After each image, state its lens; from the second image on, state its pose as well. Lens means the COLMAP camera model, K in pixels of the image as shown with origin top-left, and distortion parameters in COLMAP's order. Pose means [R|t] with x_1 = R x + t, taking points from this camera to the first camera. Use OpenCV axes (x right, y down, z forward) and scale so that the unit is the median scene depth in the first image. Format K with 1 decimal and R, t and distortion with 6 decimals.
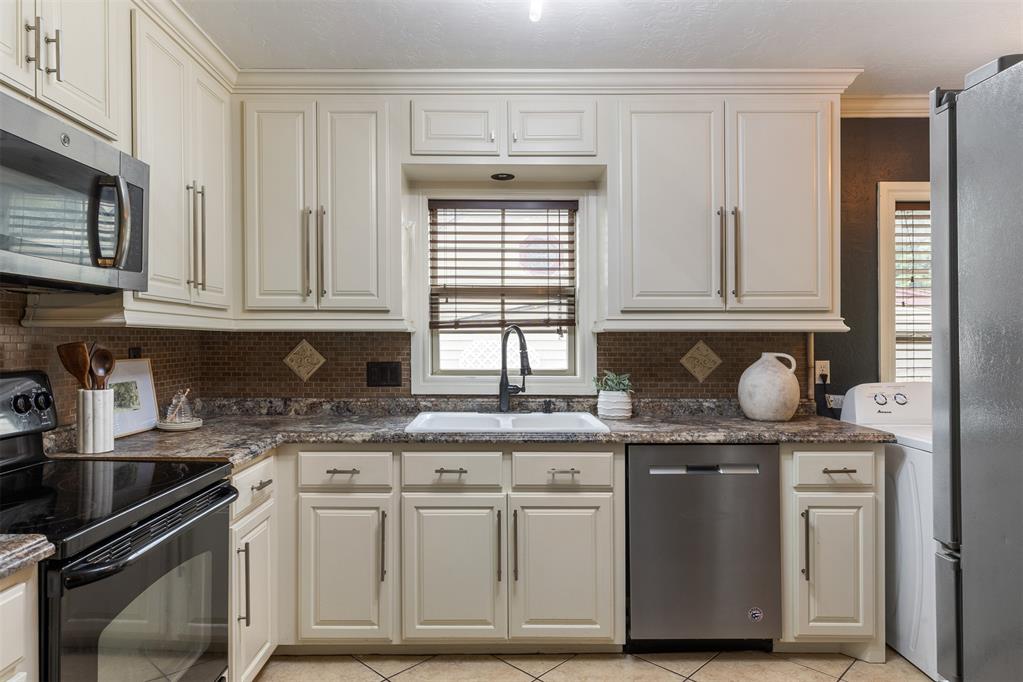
lens RADIAL K [[602.9, 0, 511.5], [0, 602.9, 341.0], [0, 0, 1]] dist [0.000038, 0.000001]
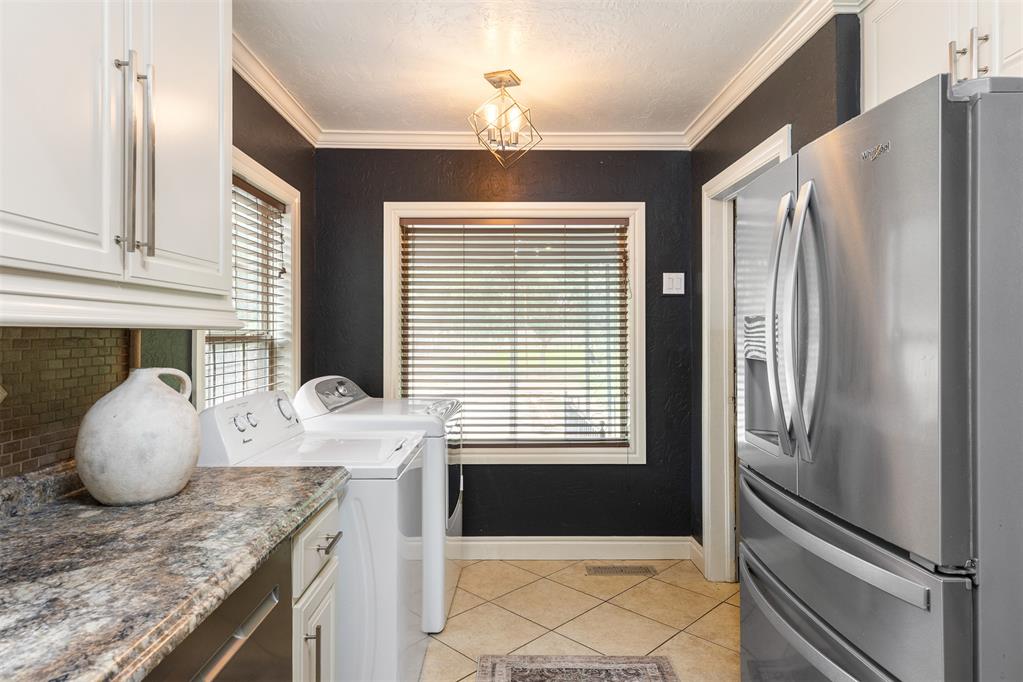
lens RADIAL K [[583.9, 0, 511.5], [0, 583.9, 341.0], [0, 0, 1]] dist [0.003285, 0.000803]
pose [[0.005001, -0.010163, 0.999936, -0.083362], [-0.001267, 0.999947, 0.010169, -0.009935], [-0.999987, -0.001318, 0.004988, 0.704561]]
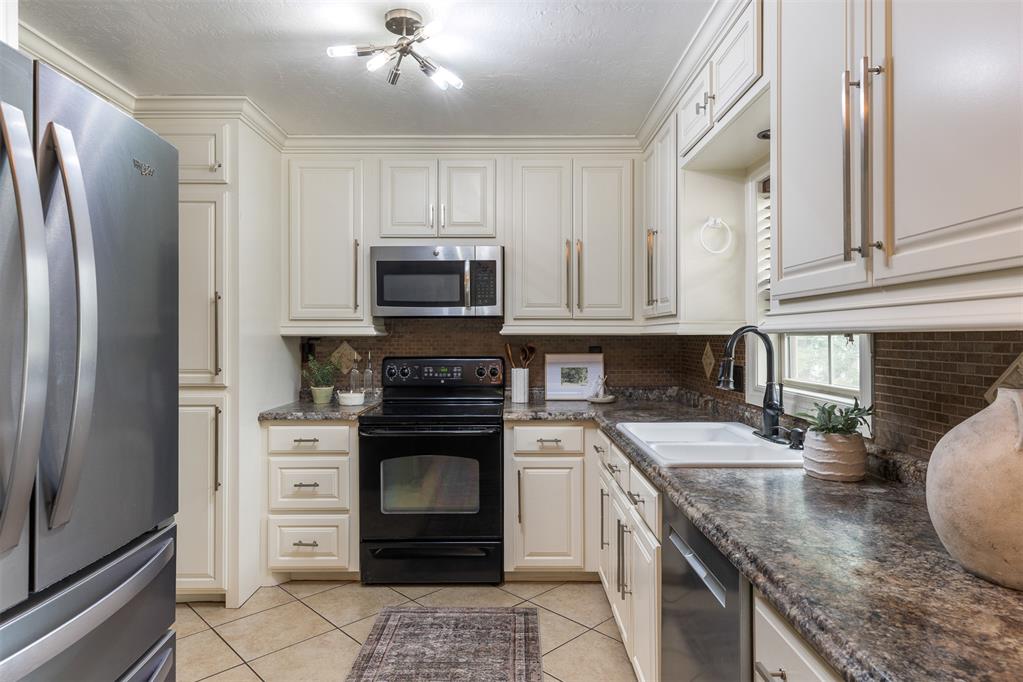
lens RADIAL K [[583.9, 0, 511.5], [0, 583.9, 341.0], [0, 0, 1]] dist [0.003285, 0.000803]
pose [[-0.023362, 0.007830, -0.999696, 0.785038], [0.005350, 0.999956, 0.007707, -0.013181], [0.999713, -0.005168, -0.023403, 0.733163]]
